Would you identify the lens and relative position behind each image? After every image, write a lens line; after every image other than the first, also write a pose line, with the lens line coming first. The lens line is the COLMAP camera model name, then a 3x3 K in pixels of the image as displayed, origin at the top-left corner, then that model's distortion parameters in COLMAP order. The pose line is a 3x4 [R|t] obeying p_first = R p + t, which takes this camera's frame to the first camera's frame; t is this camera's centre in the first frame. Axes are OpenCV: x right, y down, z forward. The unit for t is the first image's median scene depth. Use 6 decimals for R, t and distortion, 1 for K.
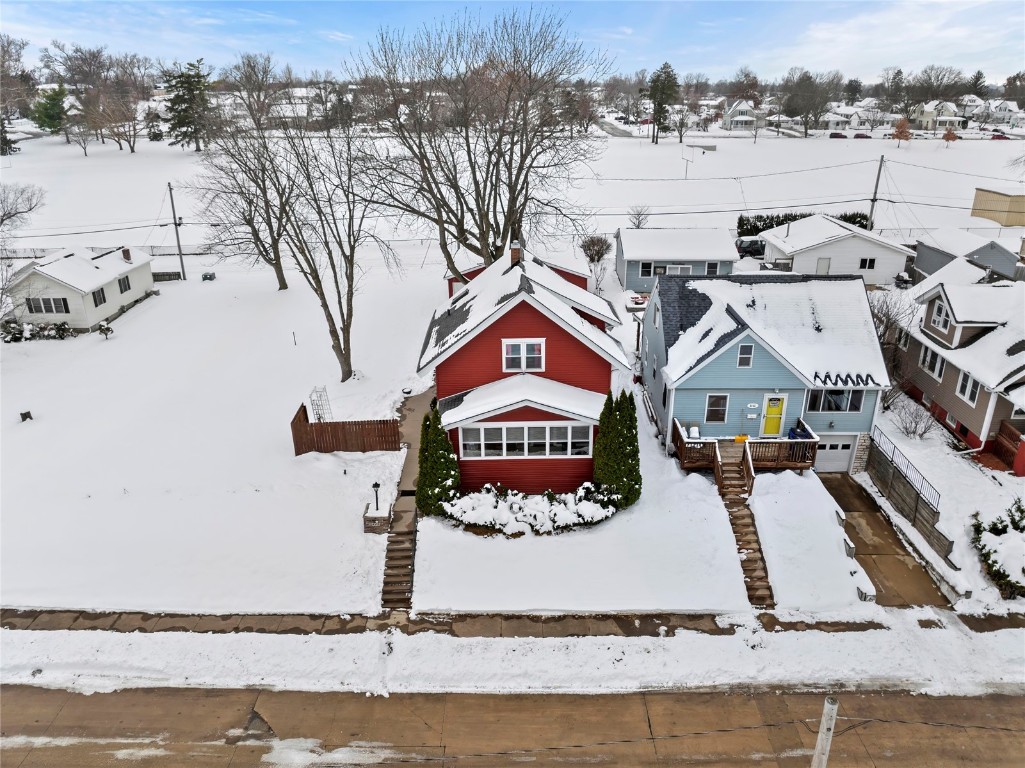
lens RADIAL K [[723.8, 0, 518.9], [0, 723.8, 383.7], [0, 0, 1]] dist [-0.043705, 0.010300]
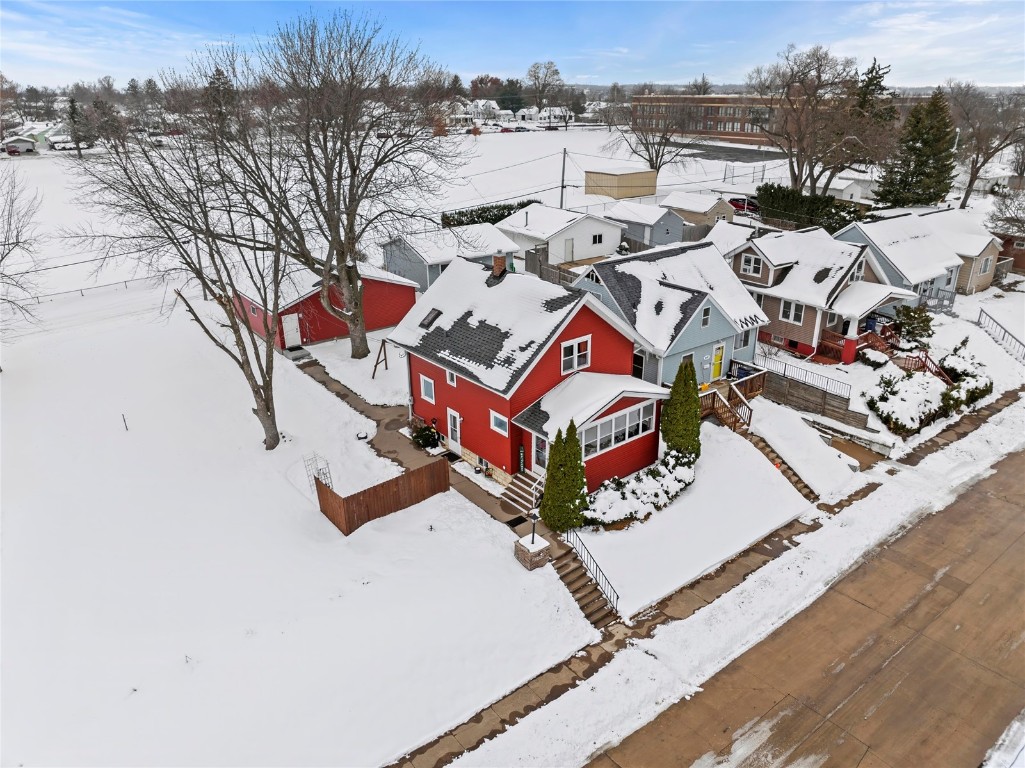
lens RADIAL K [[723.8, 0, 519.3], [0, 723.8, 383.5], [0, 0, 1]] dist [-0.043705, 0.010300]
pose [[0.783397, -0.233400, 0.576033, -0.684628], [0.236999, 0.968963, 0.070294, -0.094777], [-0.574562, 0.081451, 0.814398, 0.220417]]
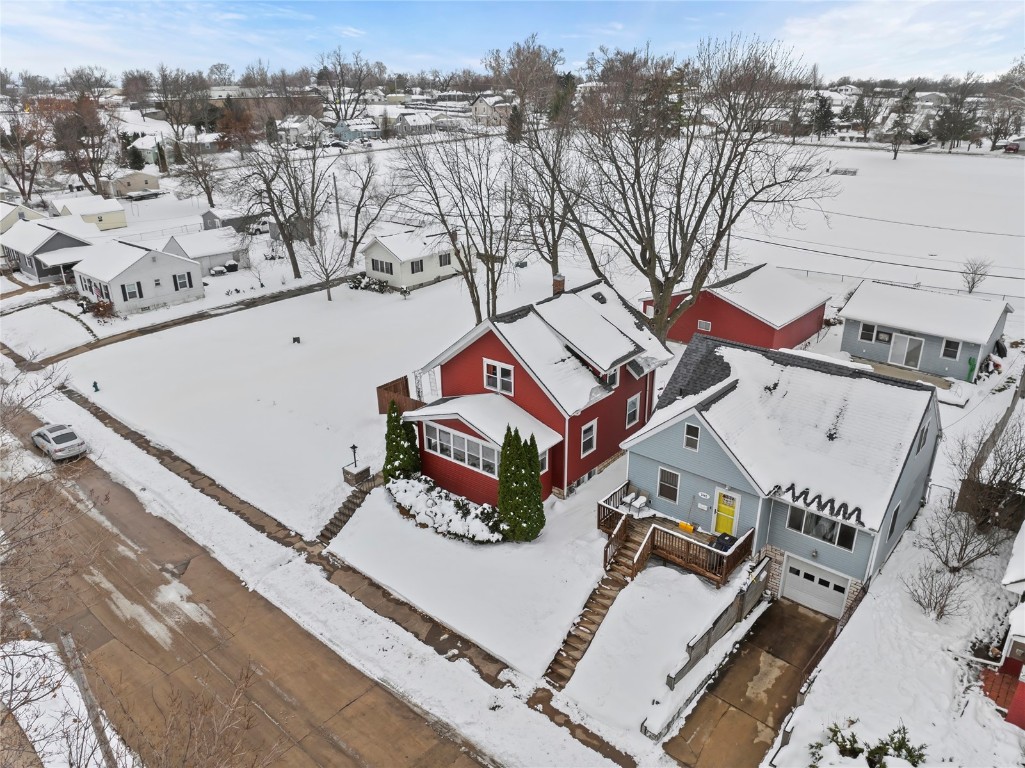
lens RADIAL K [[723.8, 0, 519.9], [0, 723.8, 383.2], [0, 0, 1]] dist [-0.043705, 0.010300]
pose [[0.767563, 0.243813, -0.592792, 0.704329], [-0.242055, 0.966607, 0.084141, -0.134652], [0.593511, 0.078905, 0.800948, 0.155045]]
